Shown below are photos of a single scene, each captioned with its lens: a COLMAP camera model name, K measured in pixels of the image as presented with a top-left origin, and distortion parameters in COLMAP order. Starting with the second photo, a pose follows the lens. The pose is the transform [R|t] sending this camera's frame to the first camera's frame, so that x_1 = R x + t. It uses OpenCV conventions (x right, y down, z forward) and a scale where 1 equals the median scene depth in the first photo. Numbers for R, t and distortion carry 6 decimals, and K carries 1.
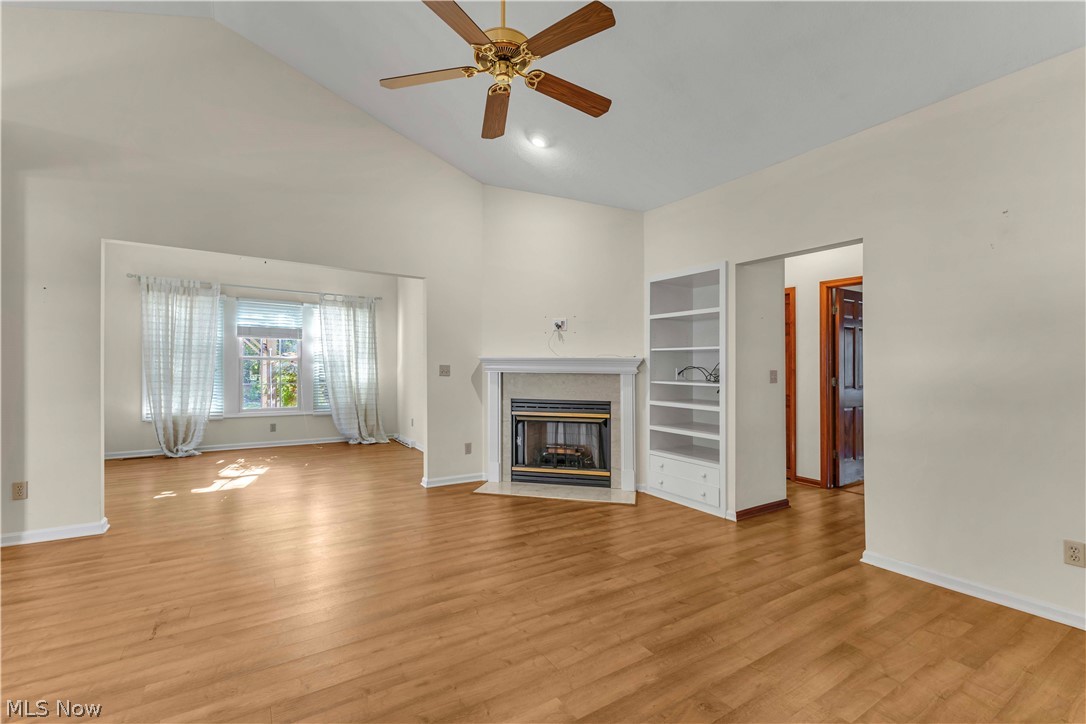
lens RADIAL K [[479.9, 0, 540.8], [0, 479.9, 371.8], [0, 0, 1]] dist [0.007705, 0.000616]
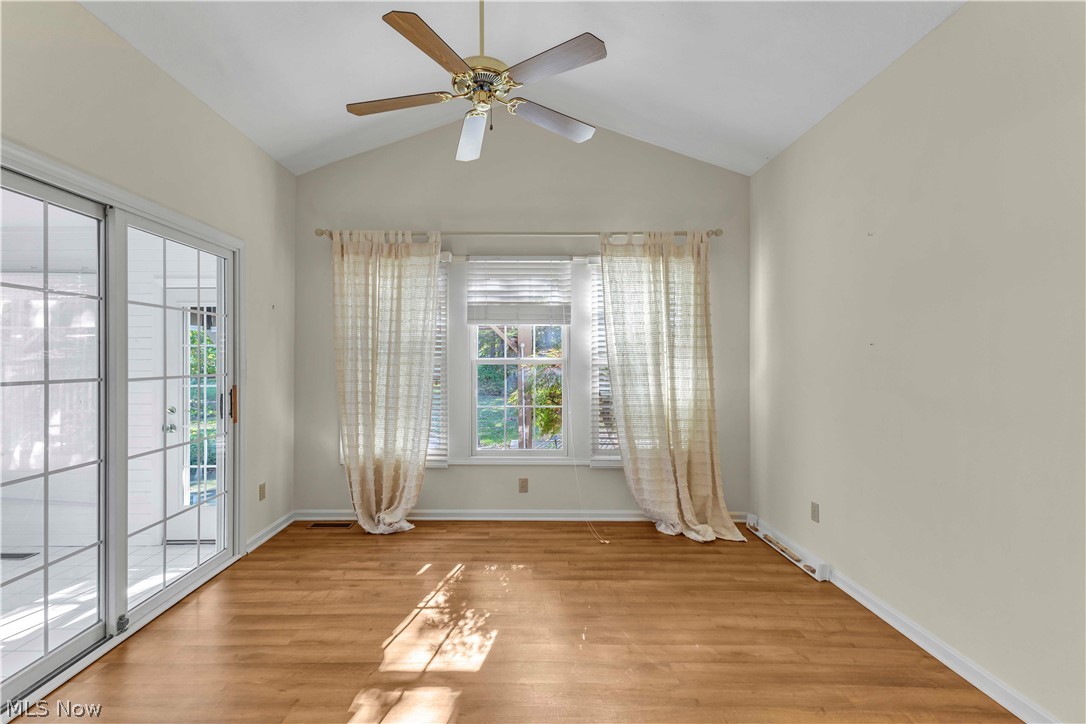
lens RADIAL K [[479.9, 0, 500.1], [0, 479.9, 359.8], [0, 0, 1]] dist [0.007705, 0.000616]
pose [[0.797530, -0.010238, -0.603192, -0.274558], [0.001963, 0.999895, -0.014376, -0.023804], [0.603276, 0.010281, 0.797466, 0.607811]]
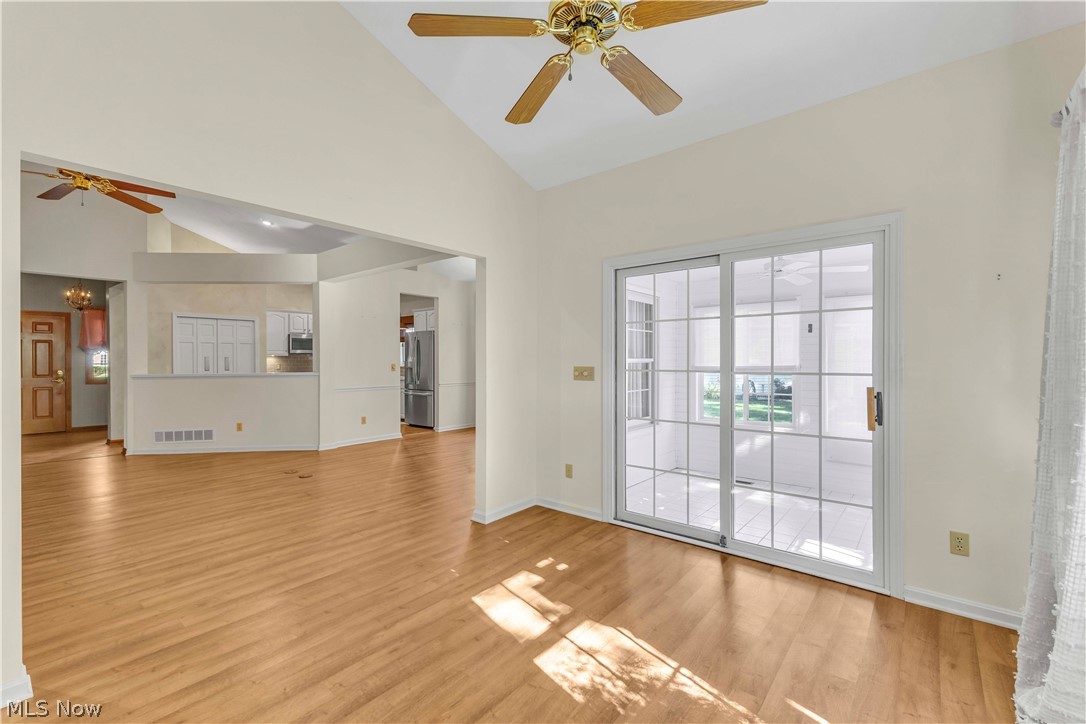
lens RADIAL K [[479.9, 0, 561.9], [0, 479.9, 364.8], [0, 0, 1]] dist [0.007705, 0.000616]
pose [[-0.962236, -0.007621, -0.272109, -0.478069], [-0.011473, 0.999855, 0.012569, -0.028436], [0.271974, 0.015216, -0.962184, 1.459830]]
